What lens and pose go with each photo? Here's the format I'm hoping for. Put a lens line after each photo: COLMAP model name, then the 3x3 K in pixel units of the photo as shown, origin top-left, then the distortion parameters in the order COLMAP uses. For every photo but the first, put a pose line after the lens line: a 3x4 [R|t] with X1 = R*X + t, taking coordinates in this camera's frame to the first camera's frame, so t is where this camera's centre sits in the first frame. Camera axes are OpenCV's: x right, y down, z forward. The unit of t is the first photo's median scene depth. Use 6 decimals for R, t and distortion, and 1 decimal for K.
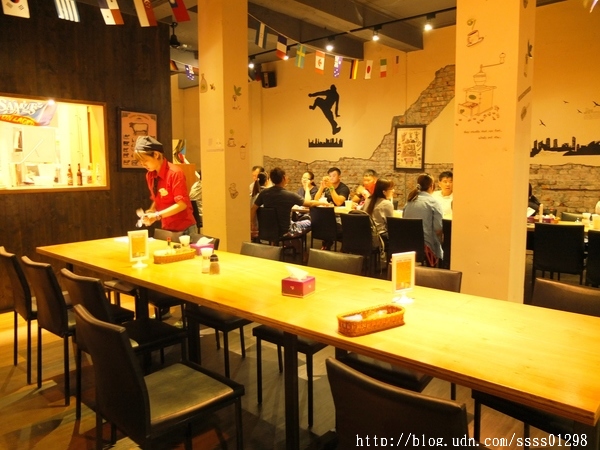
lens RADIAL K [[482.8, 0, 296.8], [0, 482.8, 225.4], [0, 0, 1]] dist [-0.078220, 0.054390]
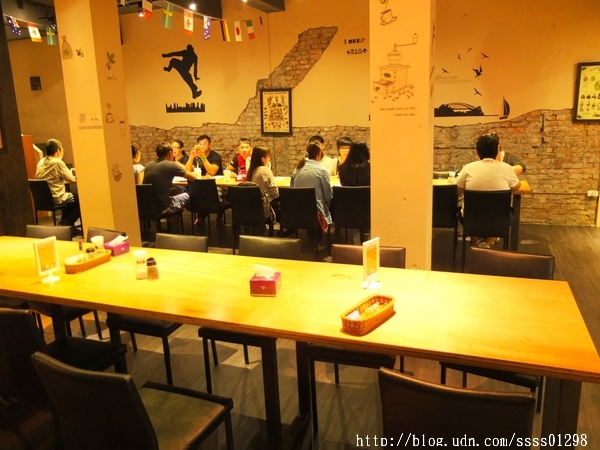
lens RADIAL K [[482.8, 0, 299.4], [0, 482.8, 226.1], [0, 0, 1]] dist [-0.078220, 0.054390]
pose [[0.931418, -0.104660, 0.348579, -0.135374], [0.069970, 0.991388, 0.110699, -0.047610], [-0.357163, -0.078717, 0.930719, 0.048738]]
